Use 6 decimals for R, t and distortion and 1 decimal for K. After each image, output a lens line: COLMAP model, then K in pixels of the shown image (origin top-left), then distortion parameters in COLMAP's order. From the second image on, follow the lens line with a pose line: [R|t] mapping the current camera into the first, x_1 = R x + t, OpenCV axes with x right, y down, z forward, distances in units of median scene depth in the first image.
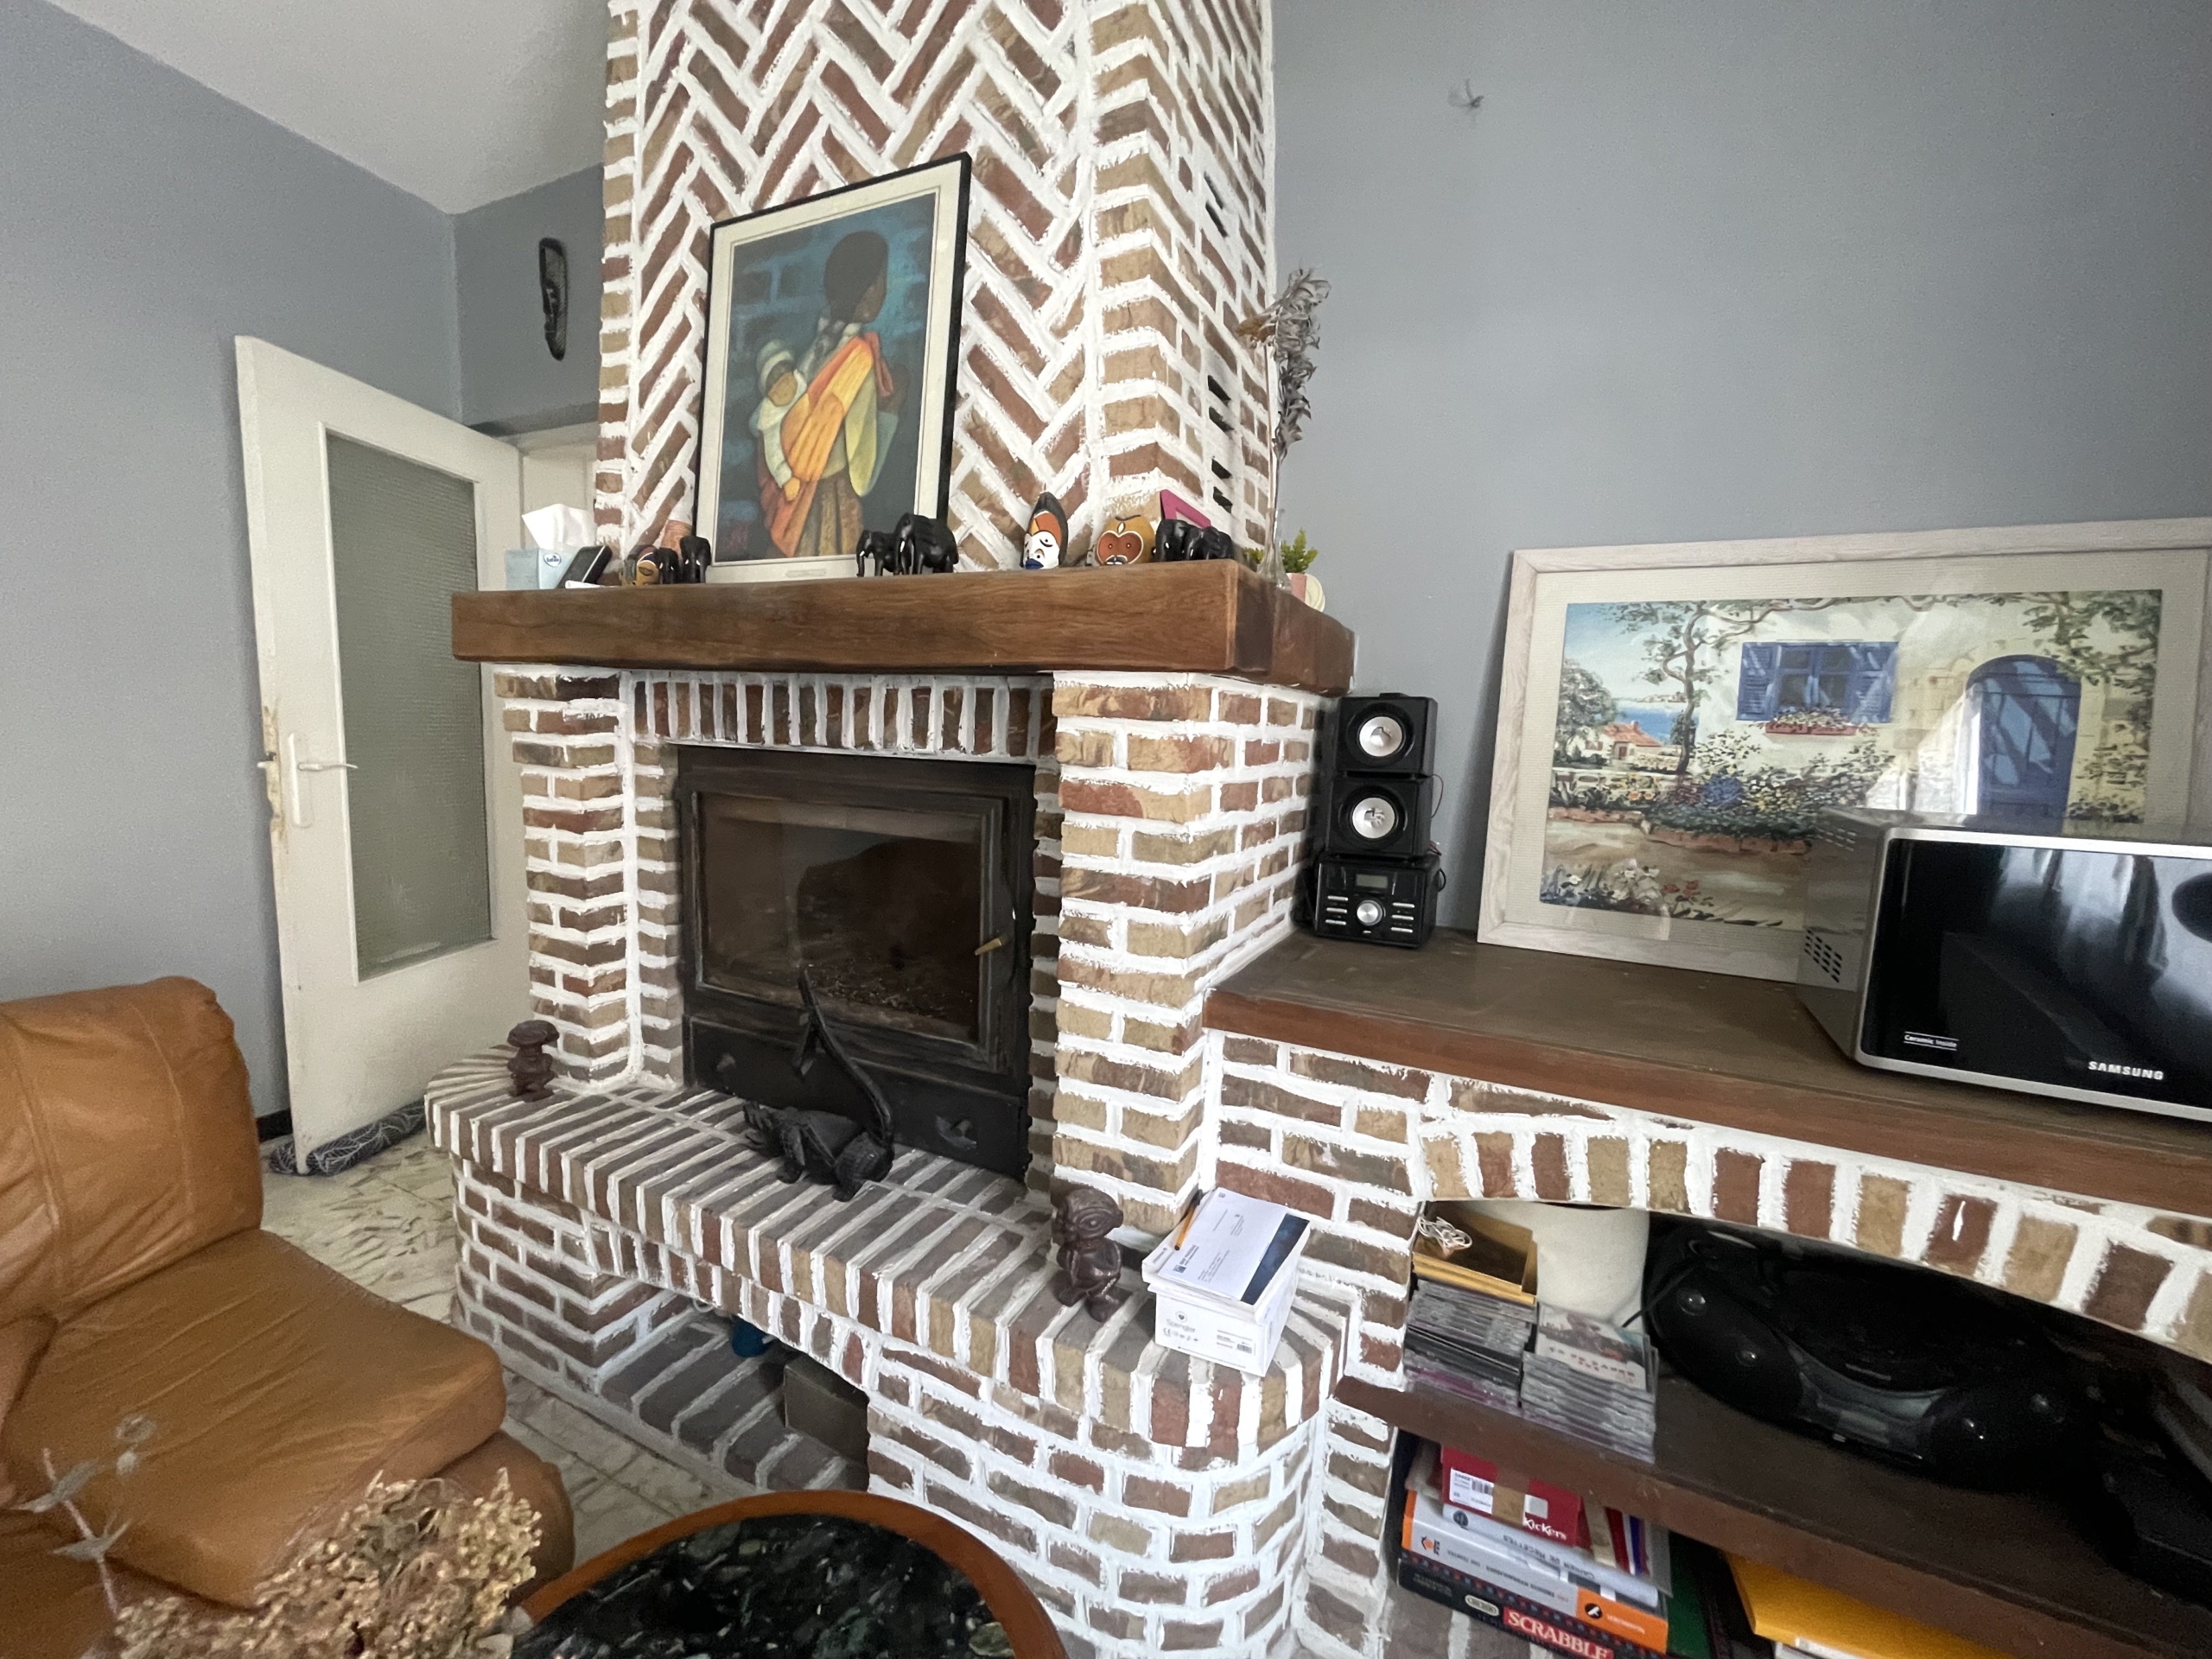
lens RADIAL K [[888.4, 0, 1109.4], [0, 888.4, 829.6], [0, 0, 1]] dist [-0.002779, -0.000227]
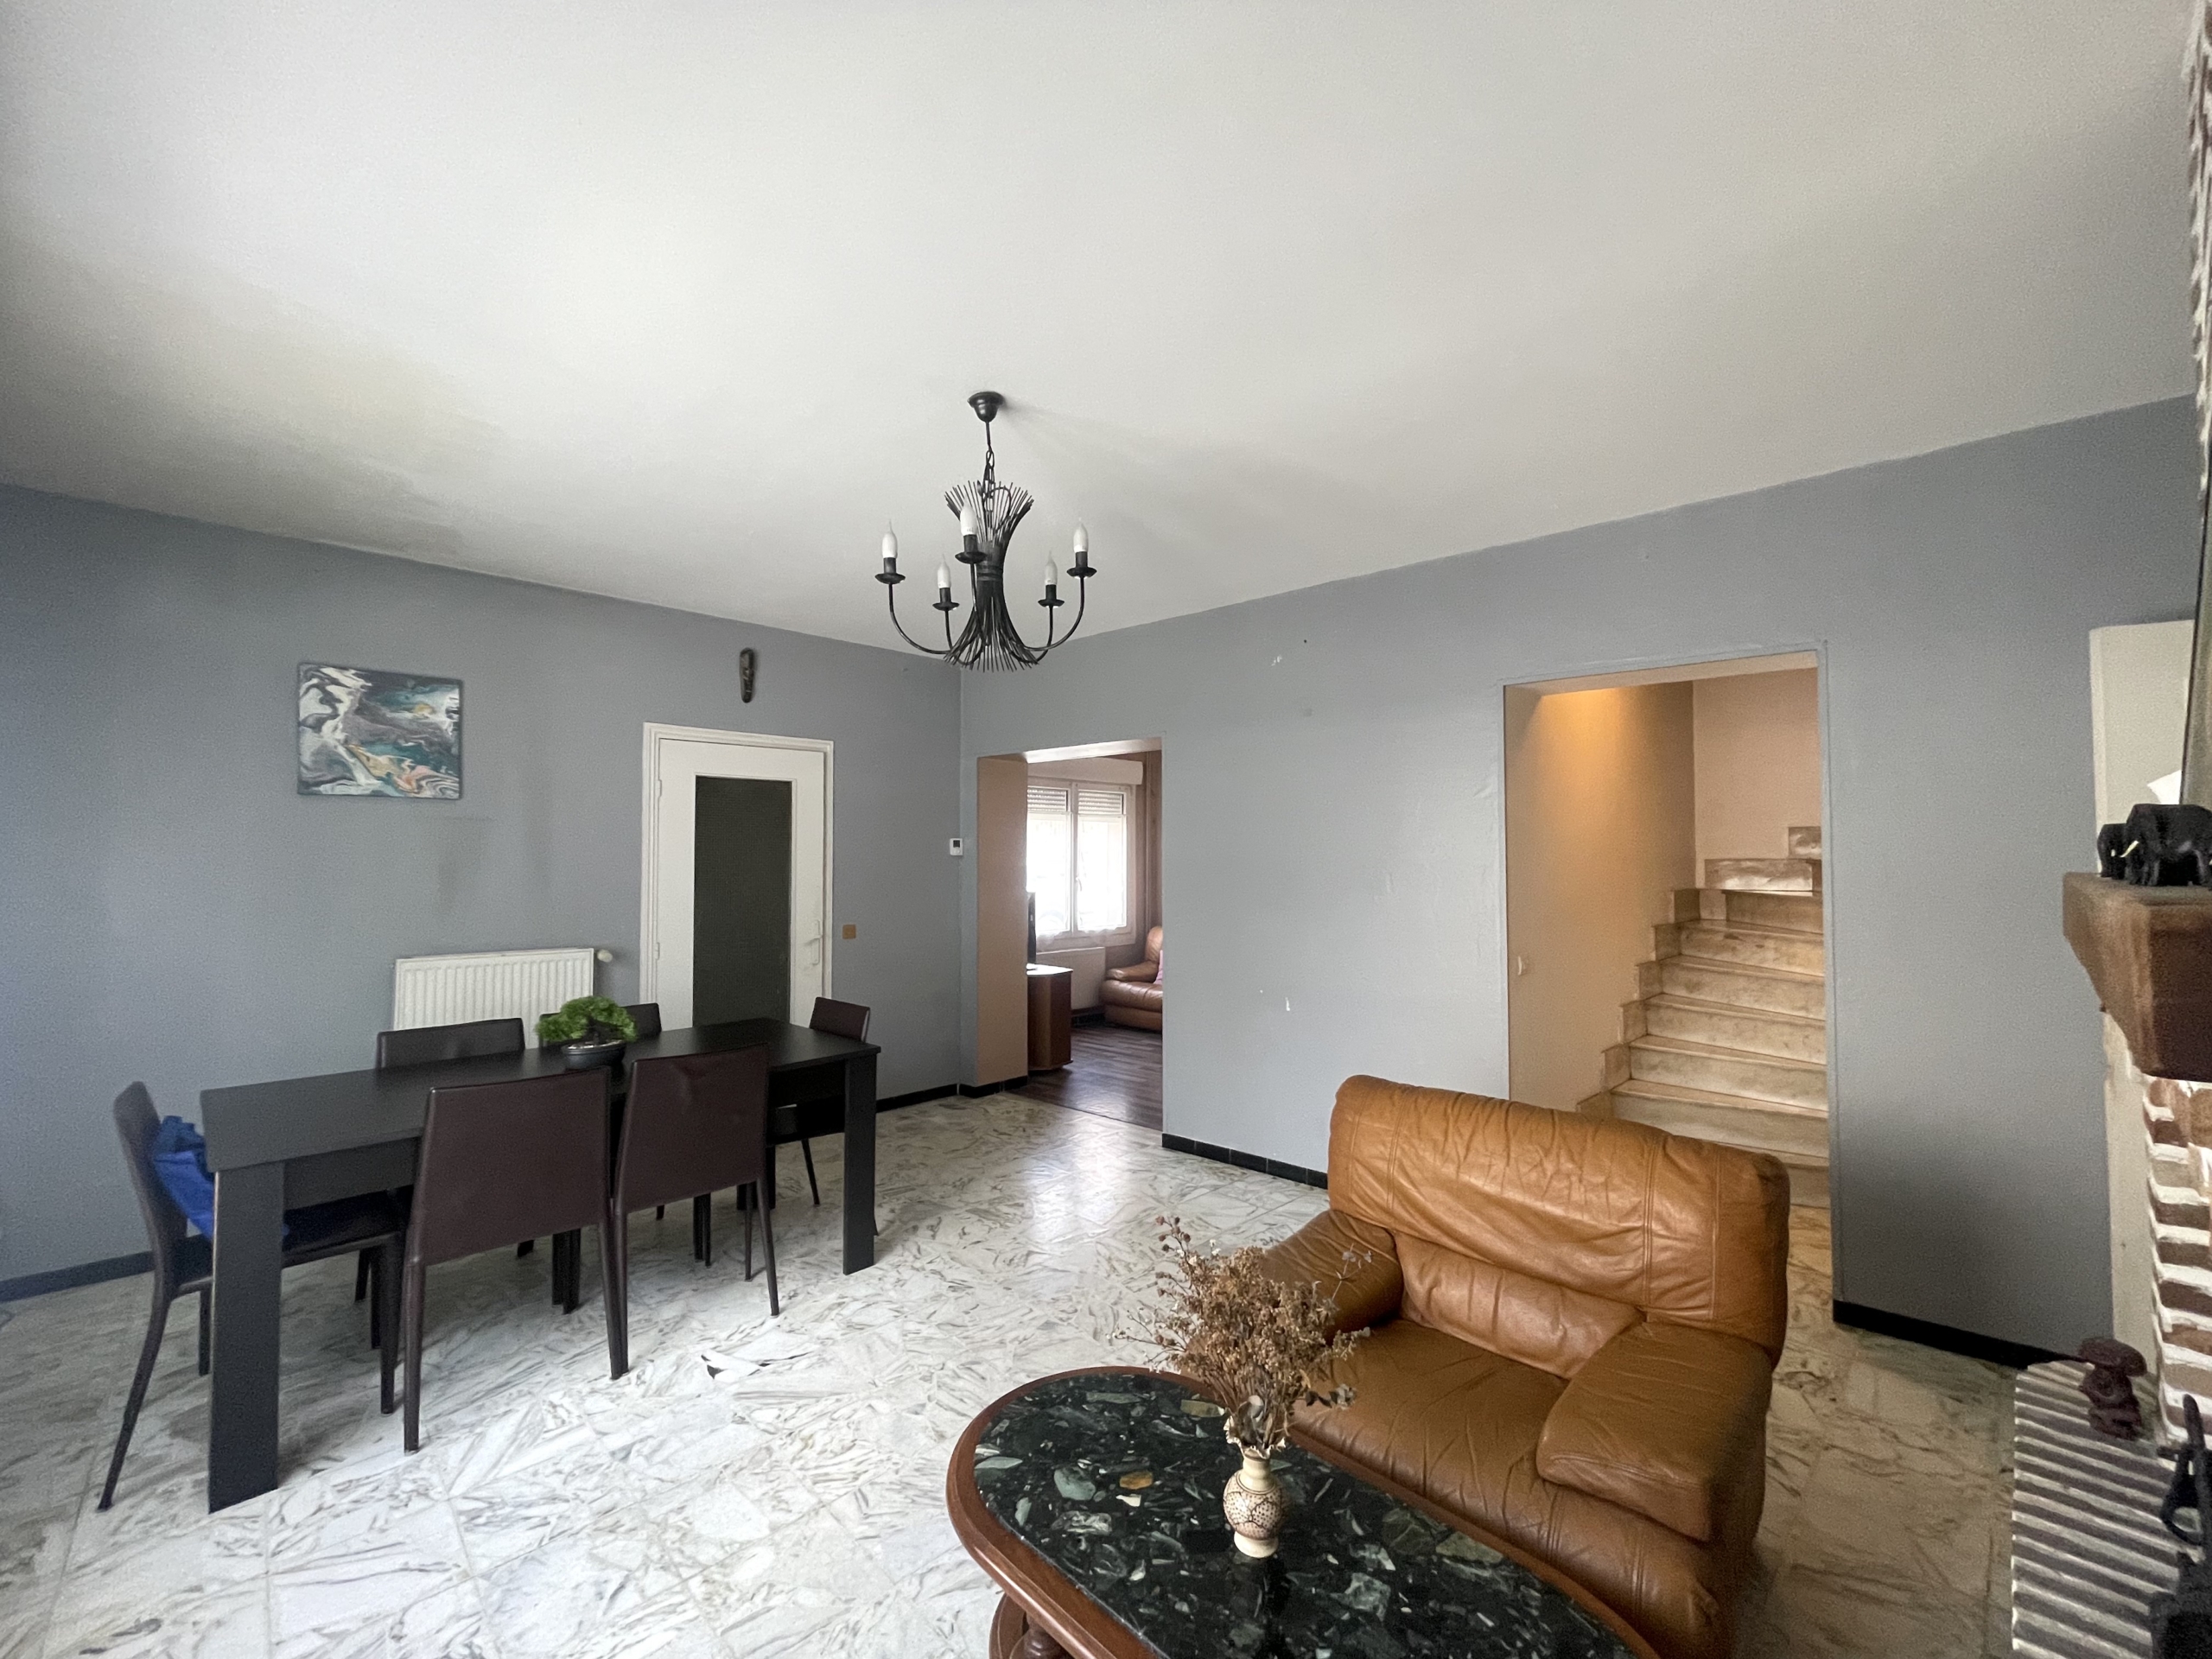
lens RADIAL K [[888.4, 0, 1104.9], [0, 888.4, 832.8], [0, 0, 1]] dist [-0.002779, -0.000227]
pose [[-0.337034, -0.071125, -0.938802, 0.812442], [-0.128733, 0.991259, -0.028883, -0.196425], [0.932650, 0.111120, -0.343244, 0.423896]]
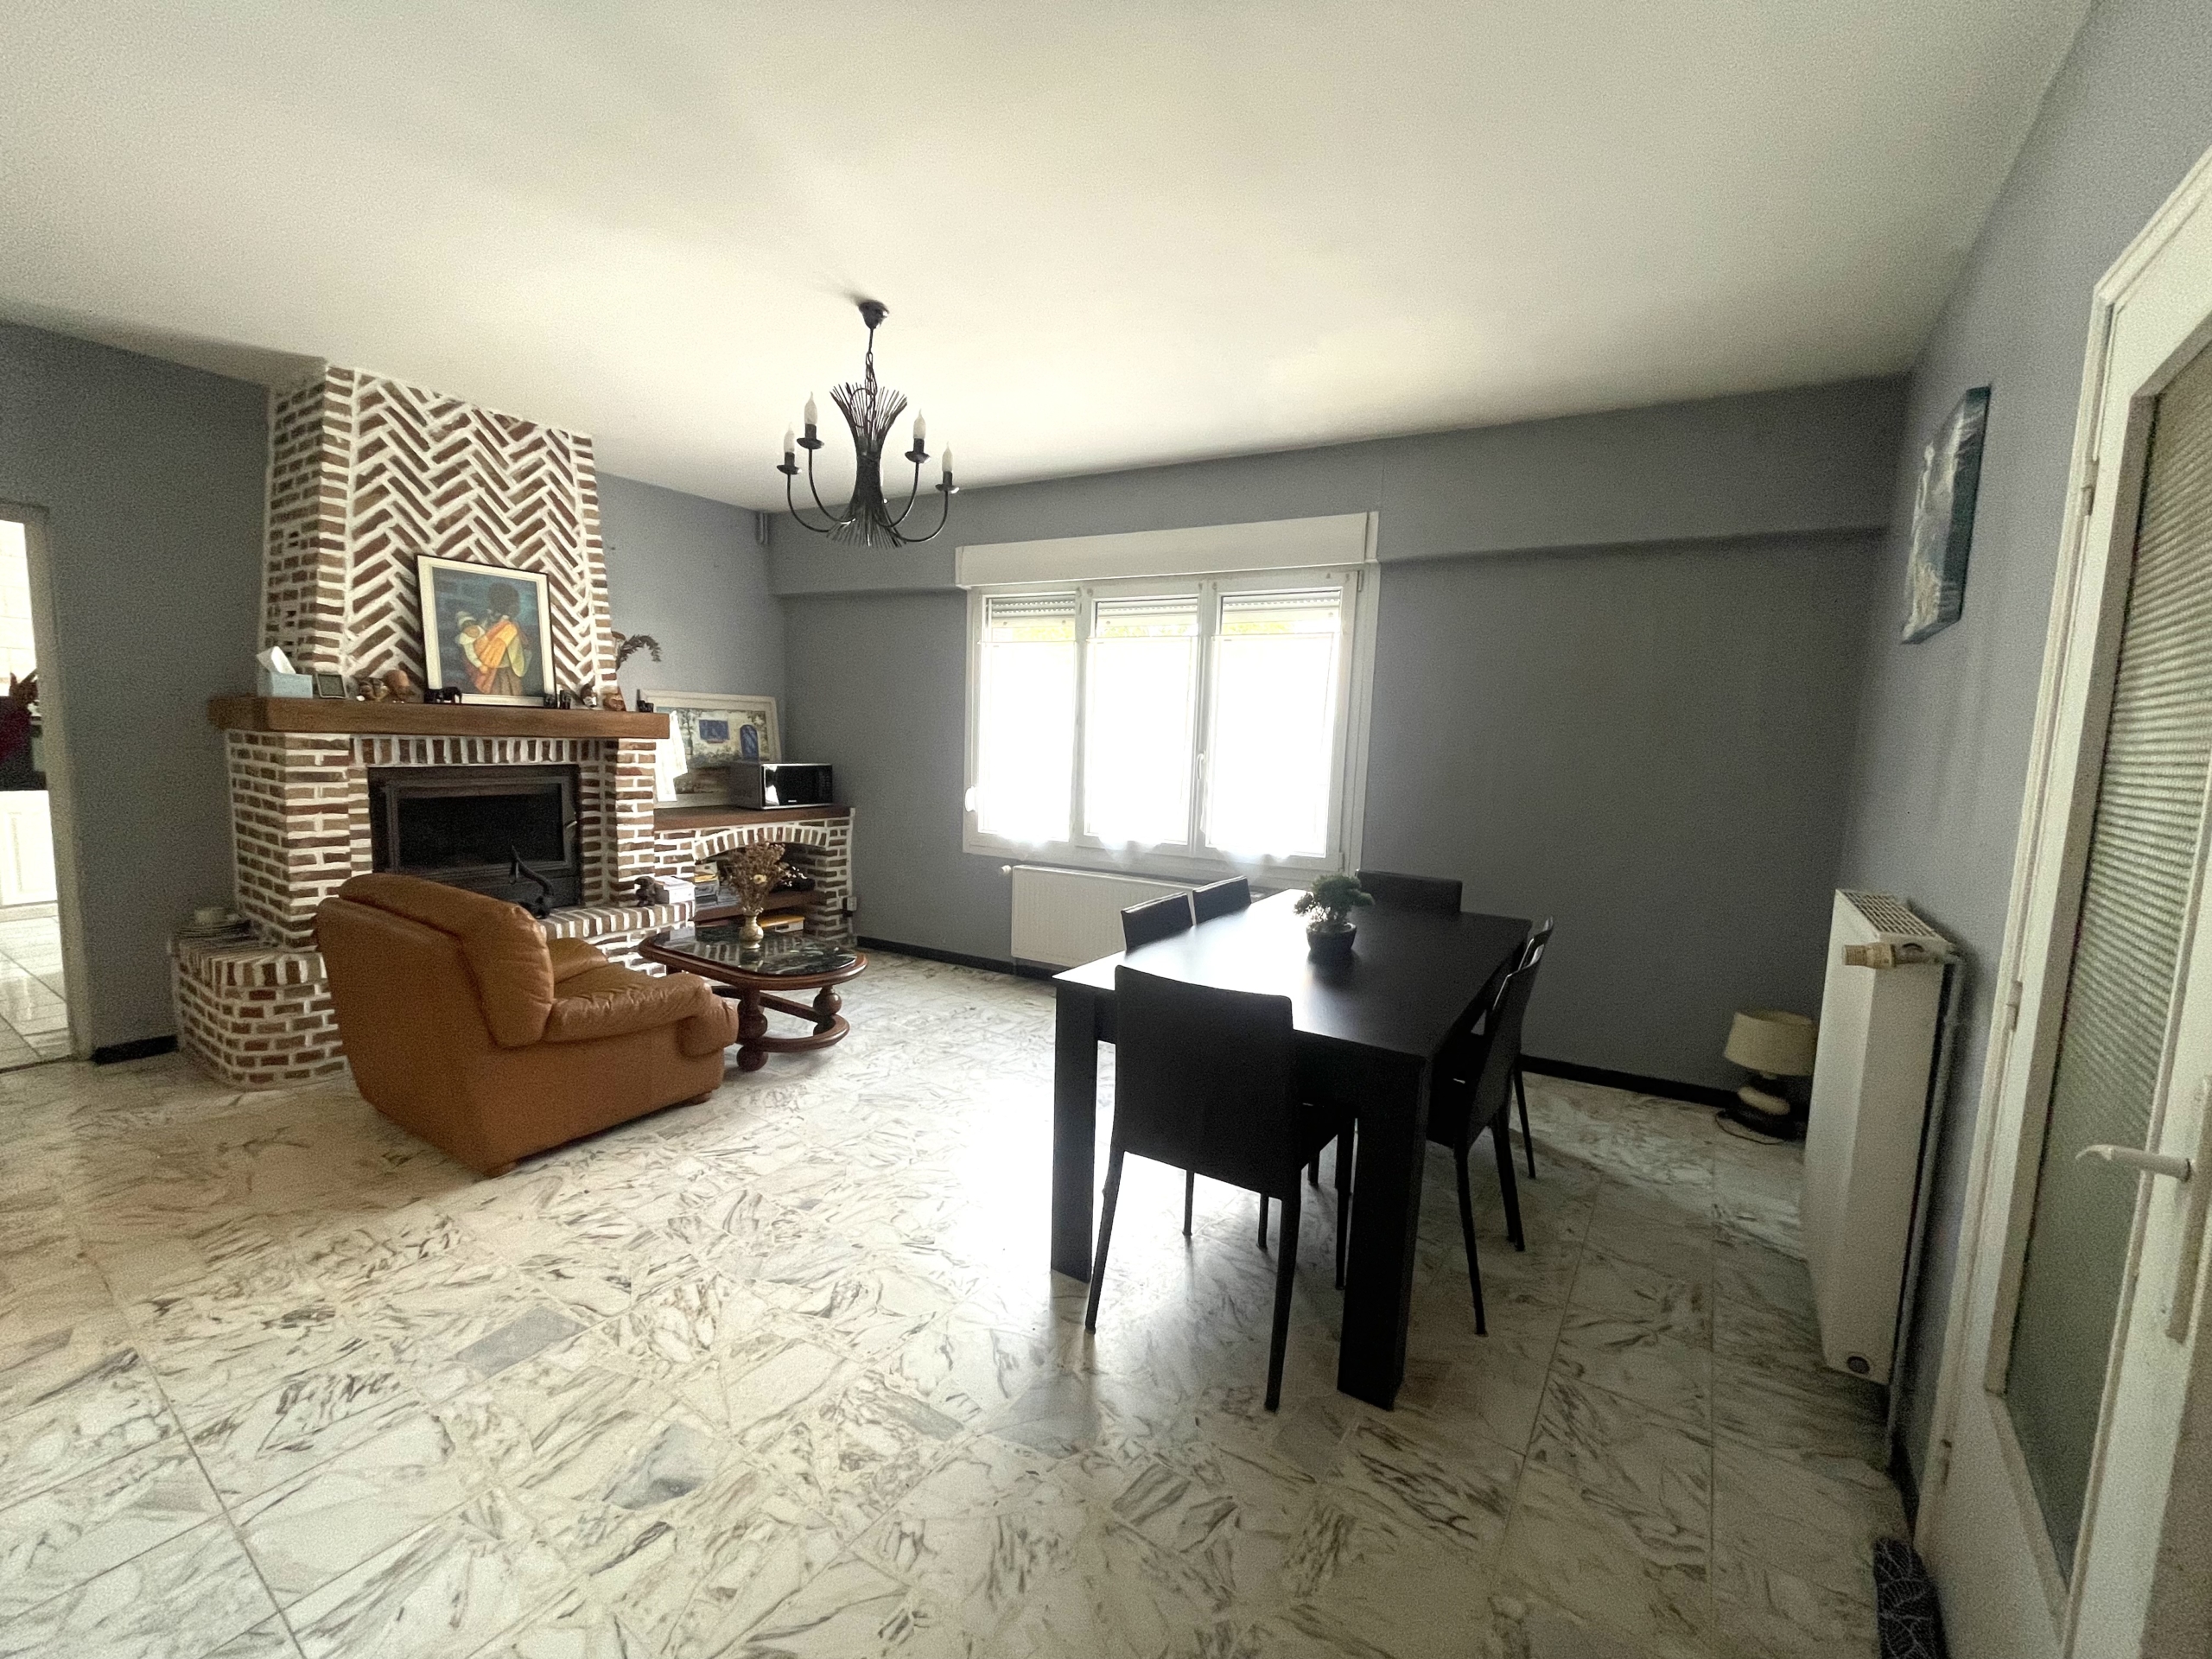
lens RADIAL K [[959.6, 0, 1118.0], [0, 959.6, 837.9], [0, 0, 1]] dist [0.001939, 0.000199]
pose [[0.144417, -0.143364, 0.979076, -3.208950], [0.086936, 0.987461, 0.131769, -0.097562], [-0.985690, 0.066088, 0.155070, -1.416260]]
